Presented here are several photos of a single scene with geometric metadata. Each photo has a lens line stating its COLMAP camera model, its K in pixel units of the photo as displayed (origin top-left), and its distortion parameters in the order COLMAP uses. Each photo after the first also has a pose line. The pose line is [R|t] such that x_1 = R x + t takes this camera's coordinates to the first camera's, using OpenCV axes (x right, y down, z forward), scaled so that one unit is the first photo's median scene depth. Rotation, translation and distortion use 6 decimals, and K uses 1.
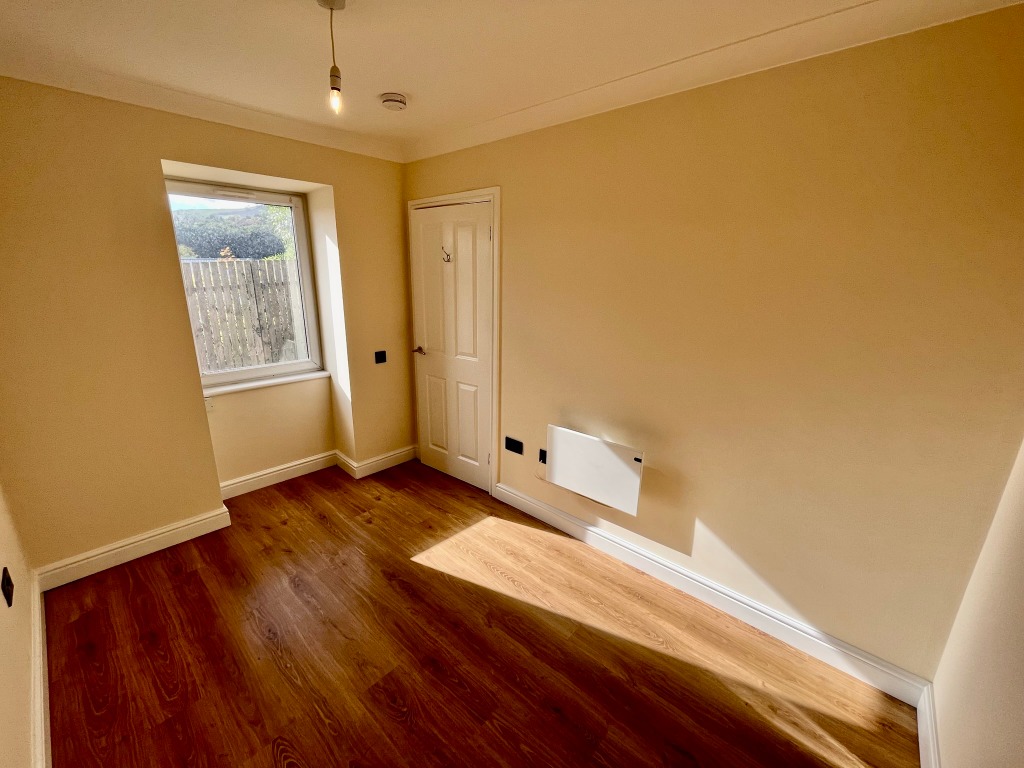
lens RADIAL K [[418.9, 0, 507.3], [0, 418.9, 383.8], [0, 0, 1]] dist [-0.003810, 0.000014]
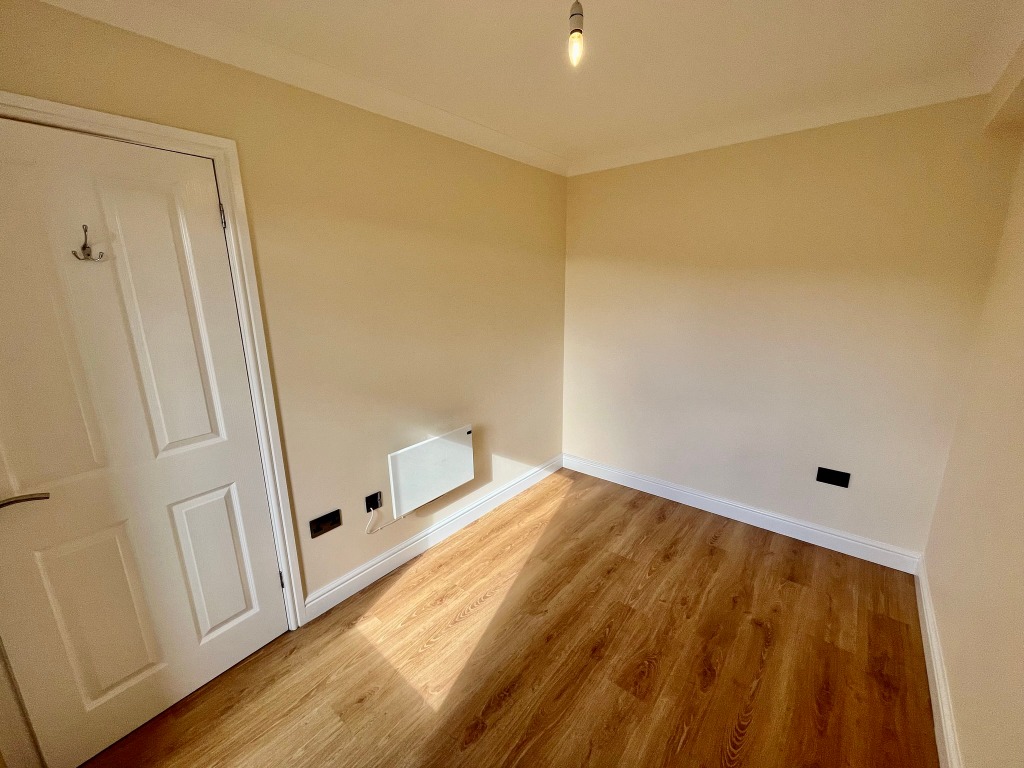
lens RADIAL K [[418.9, 0, 507.3], [0, 418.9, 383.8], [0, 0, 1]] dist [-0.003810, 0.000014]
pose [[-0.036324, -0.244975, 0.968849, -0.777241], [0.274245, 0.929824, 0.245390, -0.201642], [-0.960974, 0.274616, 0.033408, 0.763277]]
